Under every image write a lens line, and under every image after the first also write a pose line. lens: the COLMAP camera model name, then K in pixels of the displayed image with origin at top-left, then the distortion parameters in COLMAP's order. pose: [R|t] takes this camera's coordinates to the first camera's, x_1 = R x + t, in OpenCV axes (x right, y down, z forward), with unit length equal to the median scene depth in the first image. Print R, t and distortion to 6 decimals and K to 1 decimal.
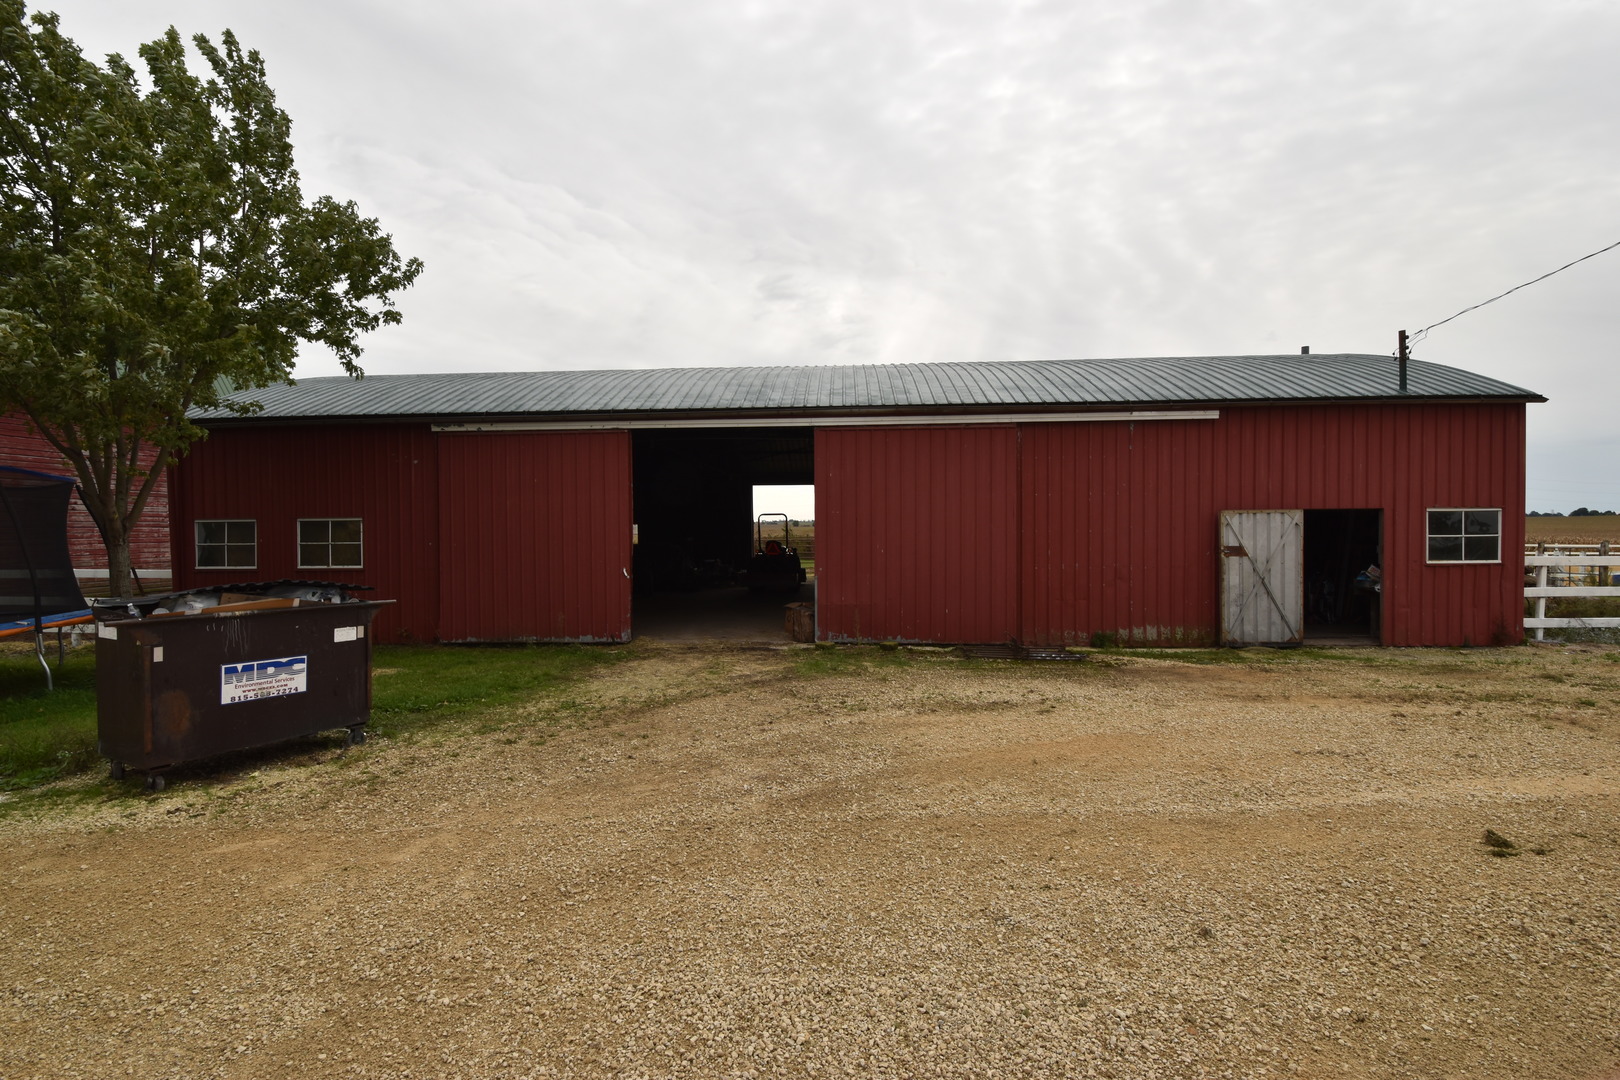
lens RADIAL K [[706.3, 0, 800.2], [0, 706.3, 538.5], [0, 0, 1]] dist [0.013643, -0.021307]
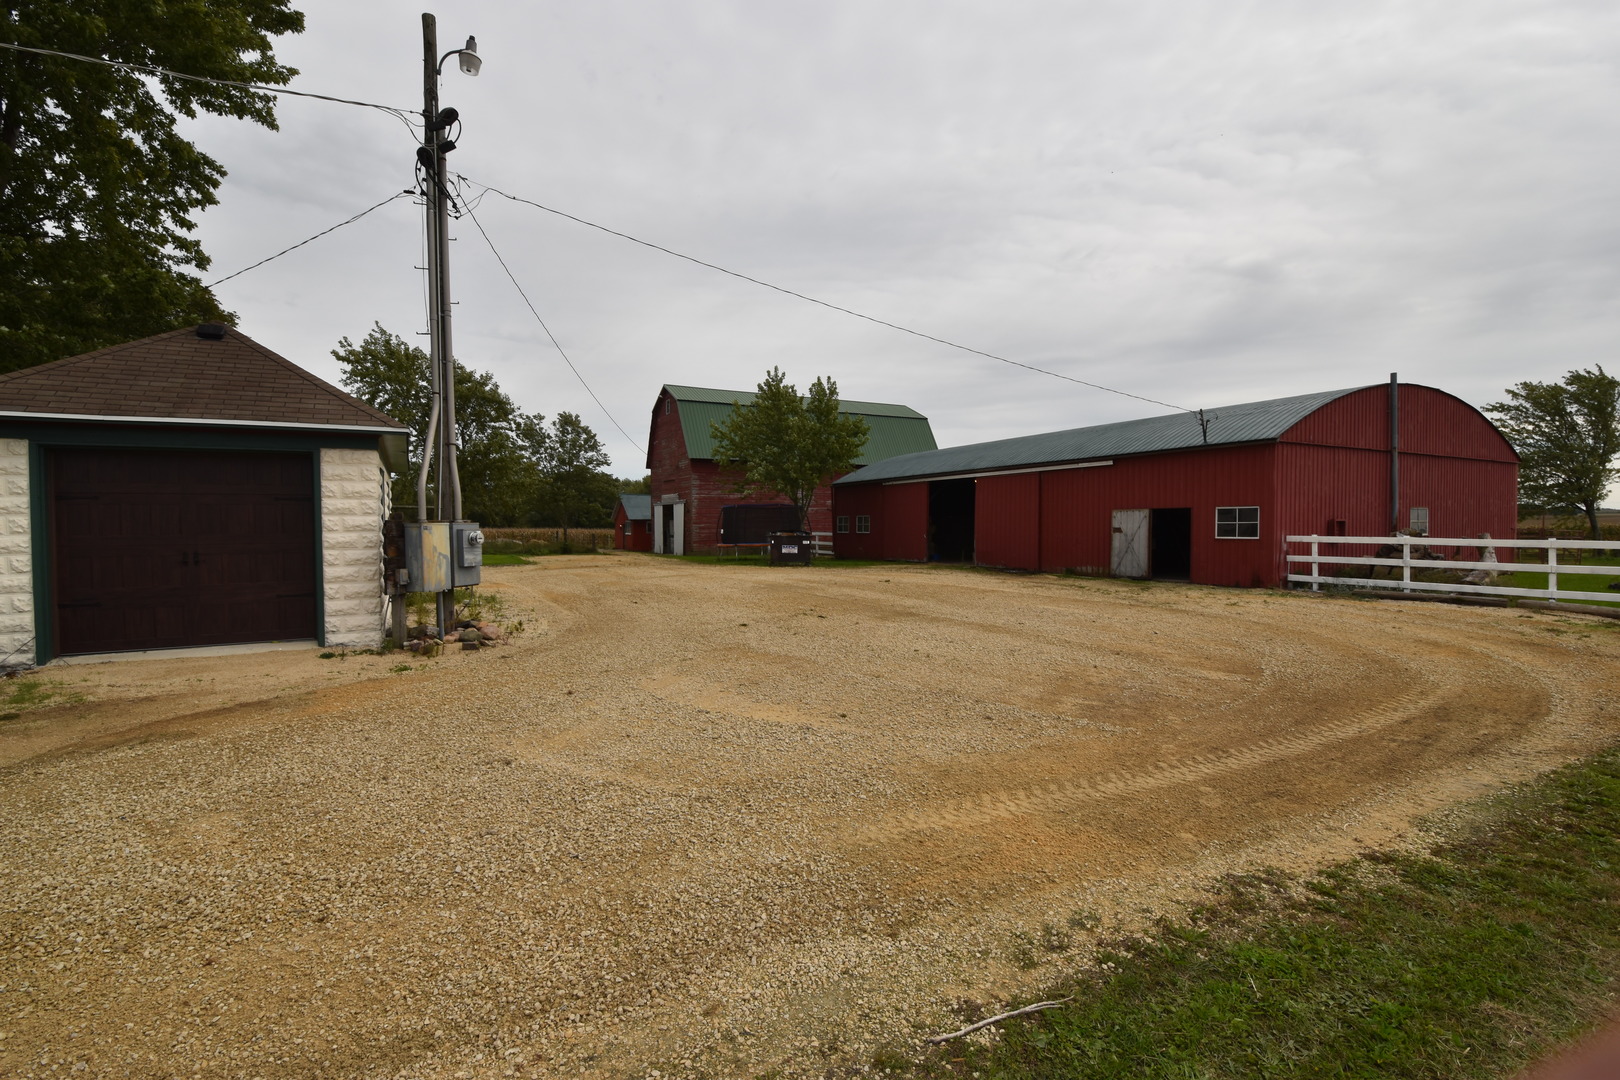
lens RADIAL K [[706.3, 0, 800.2], [0, 706.3, 538.5], [0, 0, 1]] dist [0.013643, -0.021307]
pose [[0.527898, 0.022198, -0.849018, 1.844799], [-0.011729, 0.999754, 0.018846, 0.014513], [0.849227, 0.000010, 0.528028, -0.825811]]
